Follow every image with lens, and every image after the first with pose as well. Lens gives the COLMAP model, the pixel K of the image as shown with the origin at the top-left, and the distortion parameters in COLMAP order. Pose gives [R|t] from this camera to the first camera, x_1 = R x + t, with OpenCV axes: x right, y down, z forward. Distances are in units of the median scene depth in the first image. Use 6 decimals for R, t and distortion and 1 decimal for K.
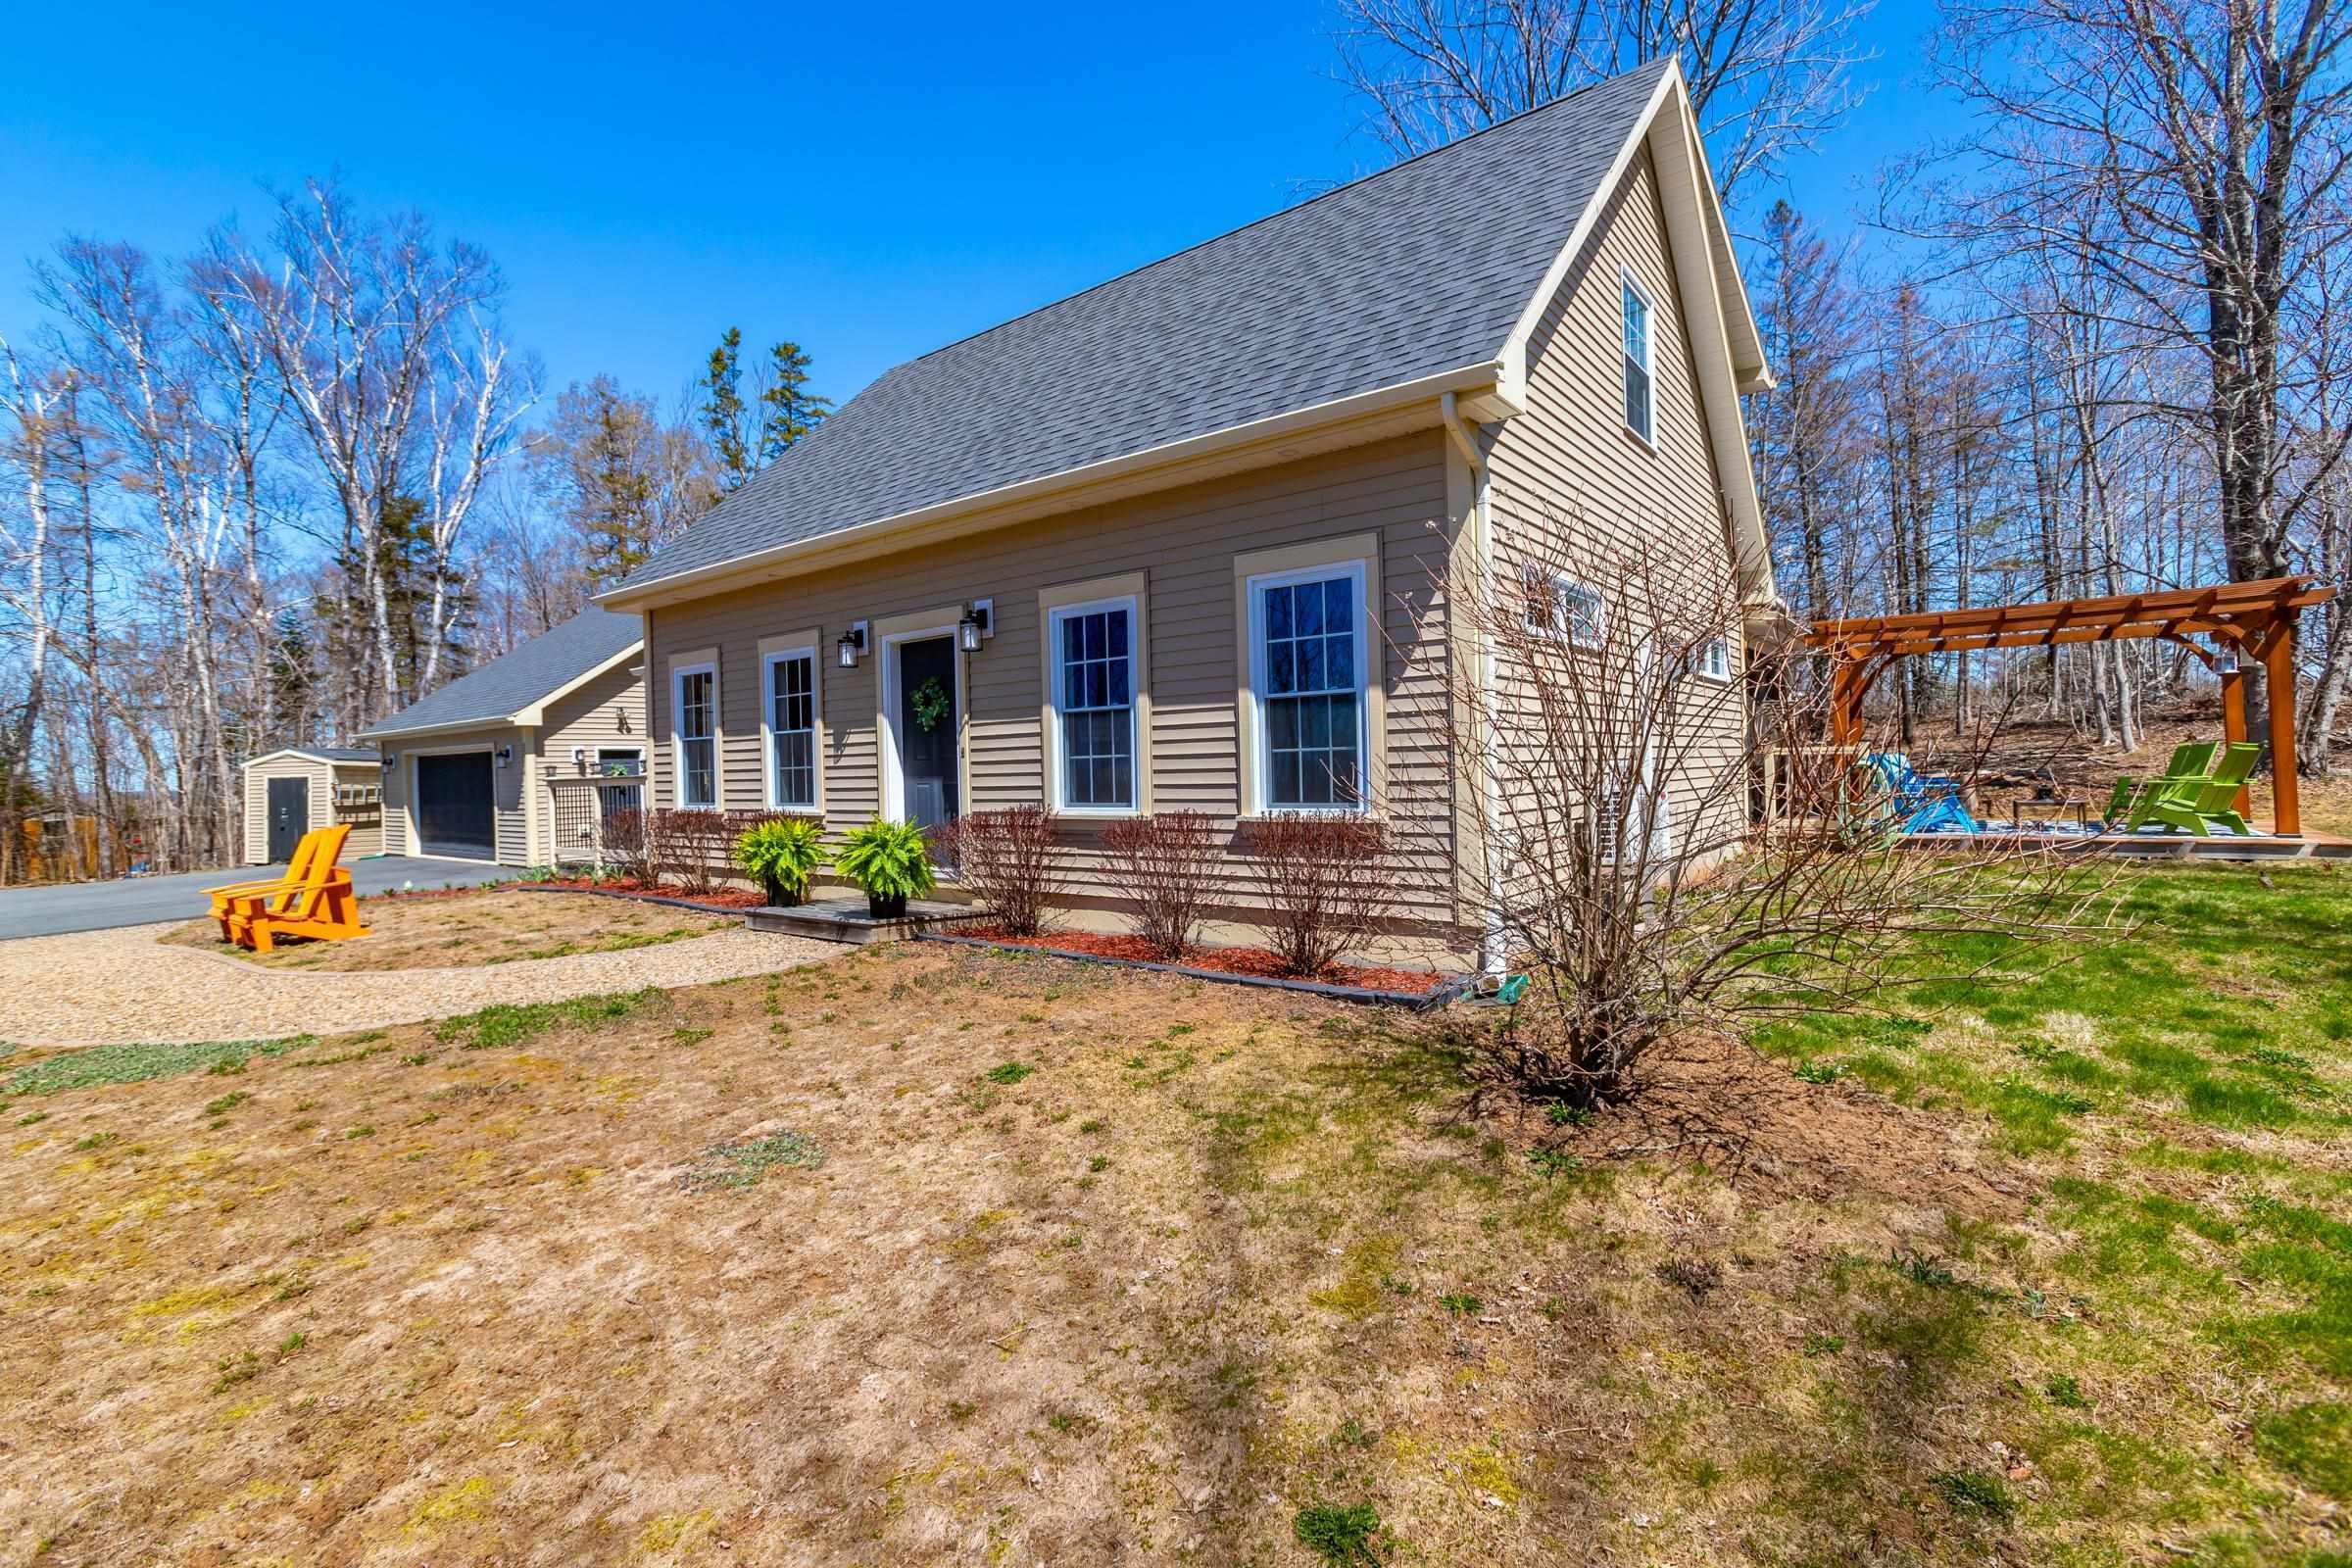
lens RADIAL K [[1039.1, 0, 1176.0], [0, 1039.1, 784.0], [0, 0, 1]] dist [0.000635, 0.000928]
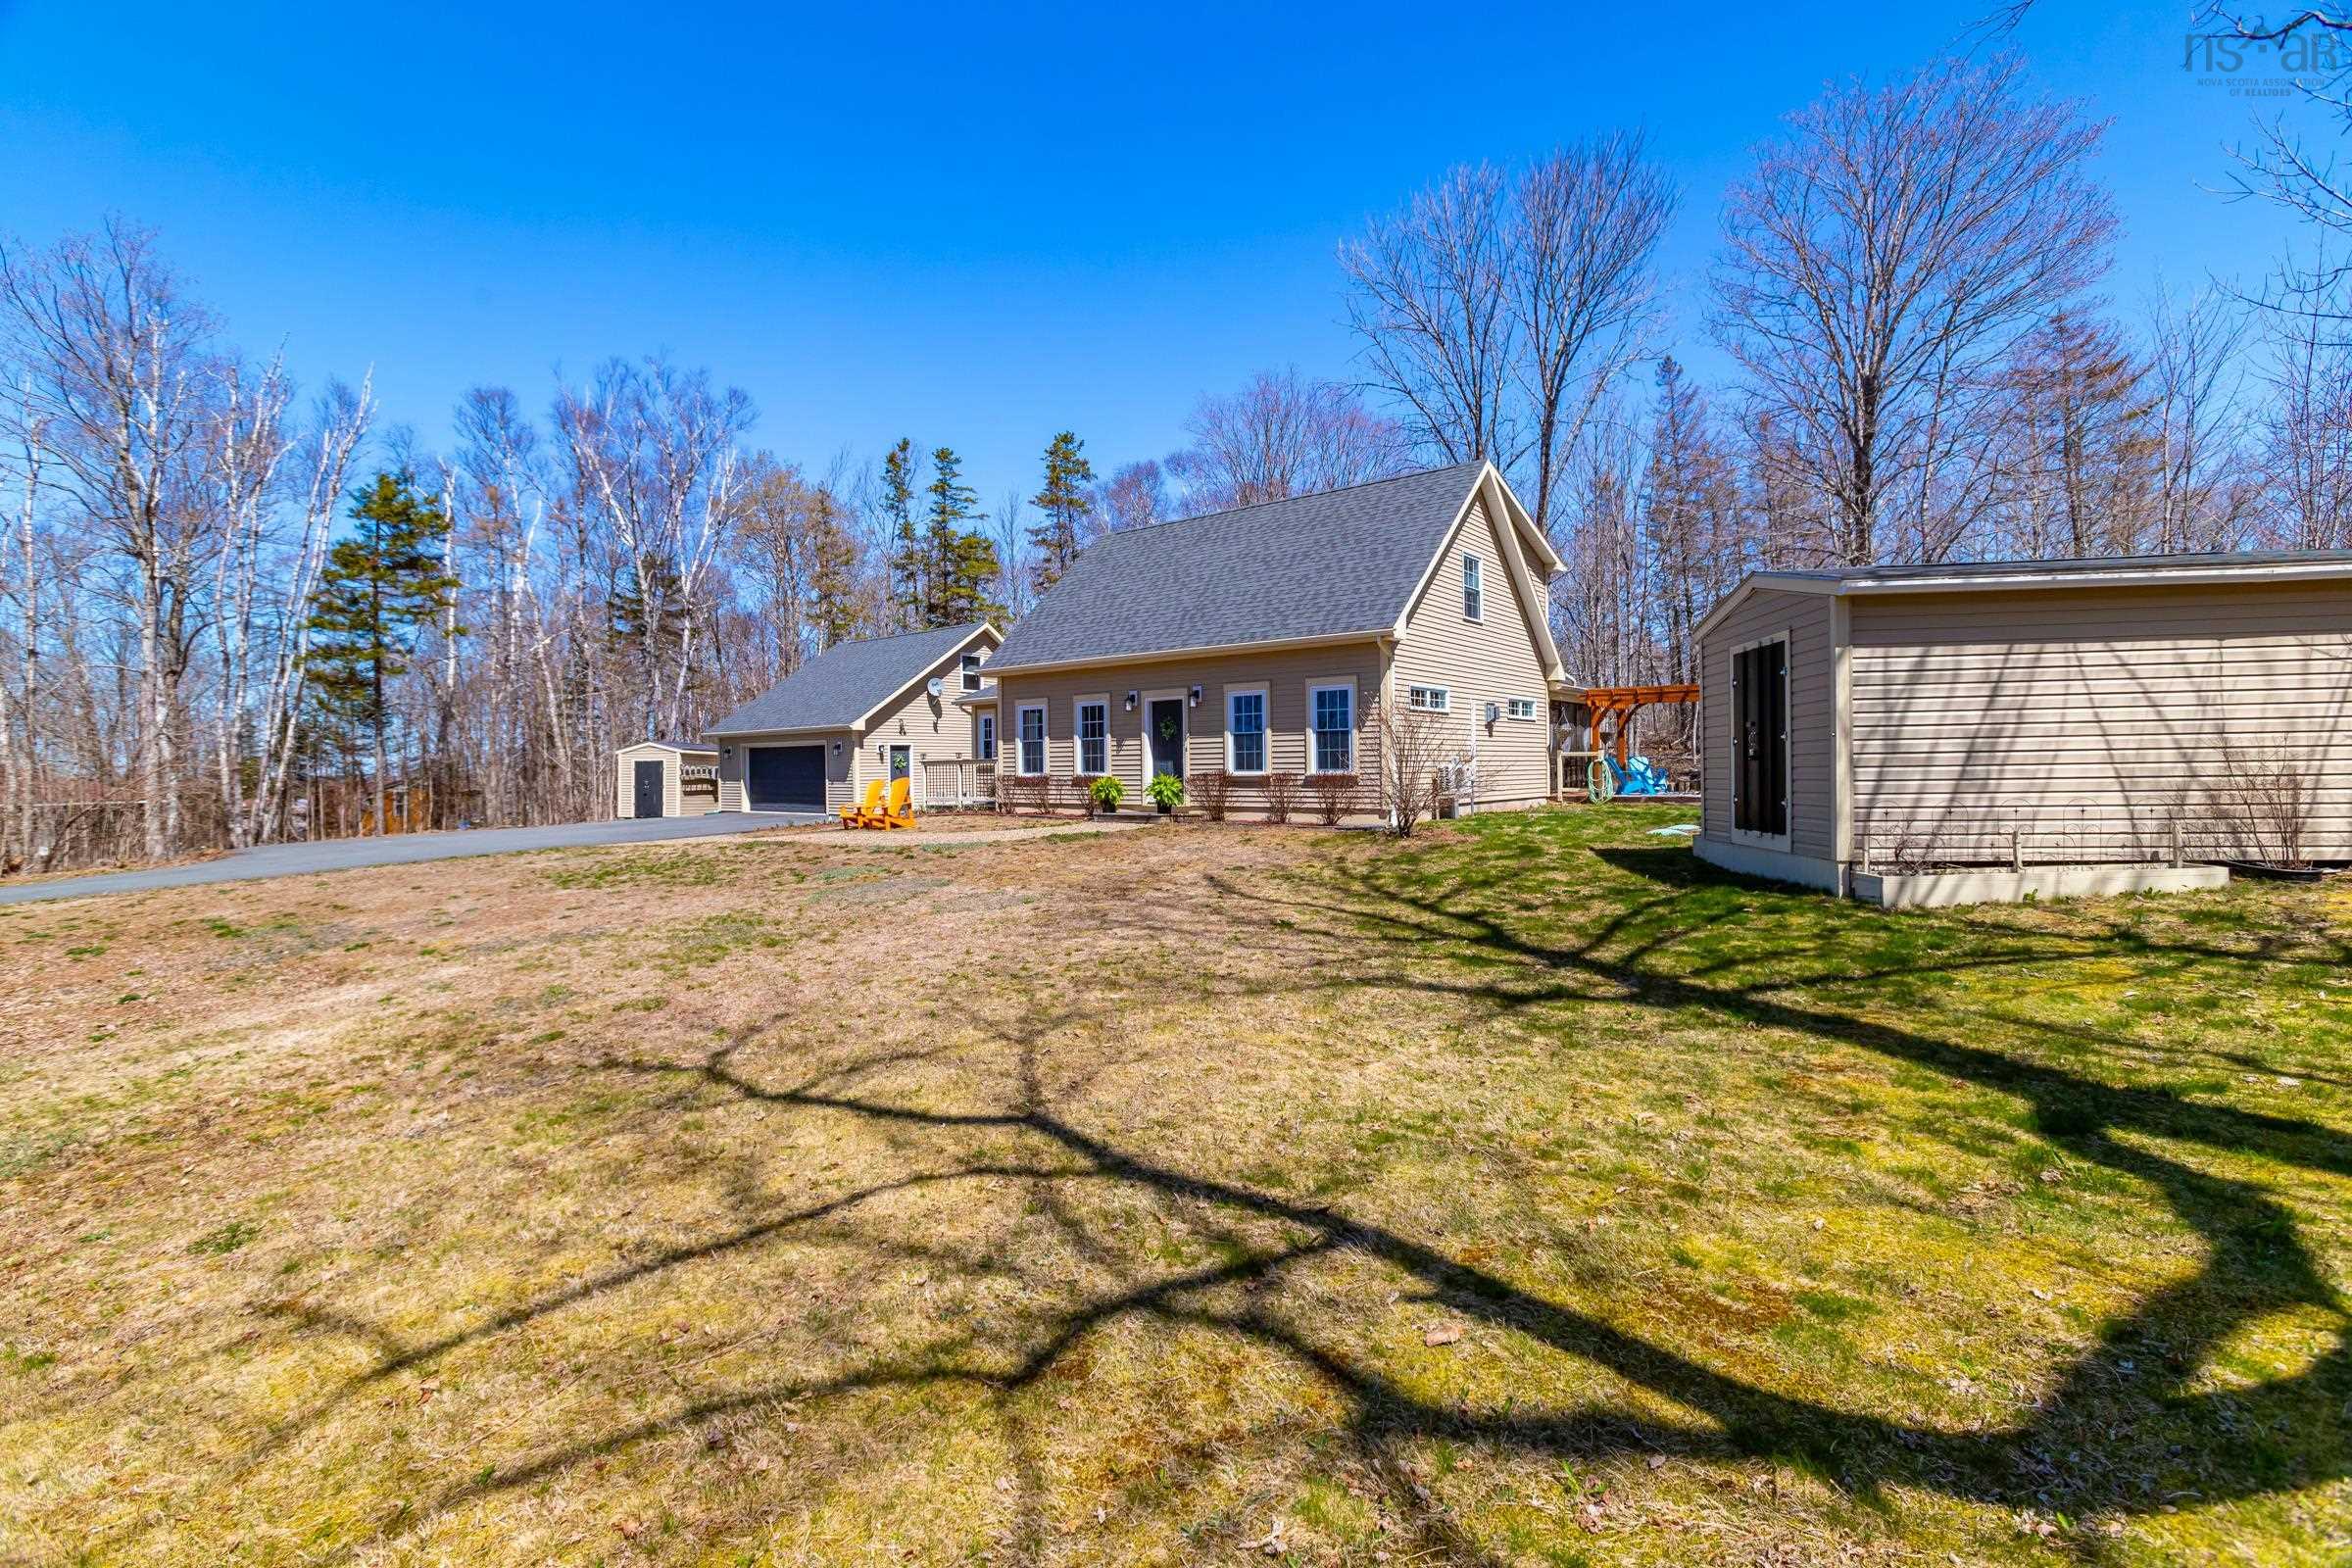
lens RADIAL K [[1131.7, 0, 1176.0], [0, 1131.7, 784.0], [0, 0, 1]] dist [-0.000759, 0.000381]
pose [[0.999888, 0.013049, 0.007342, -0.269333], [-0.013017, 0.999906, -0.004293, 0.066458], [-0.007398, 0.004197, 0.999964, -1.755499]]
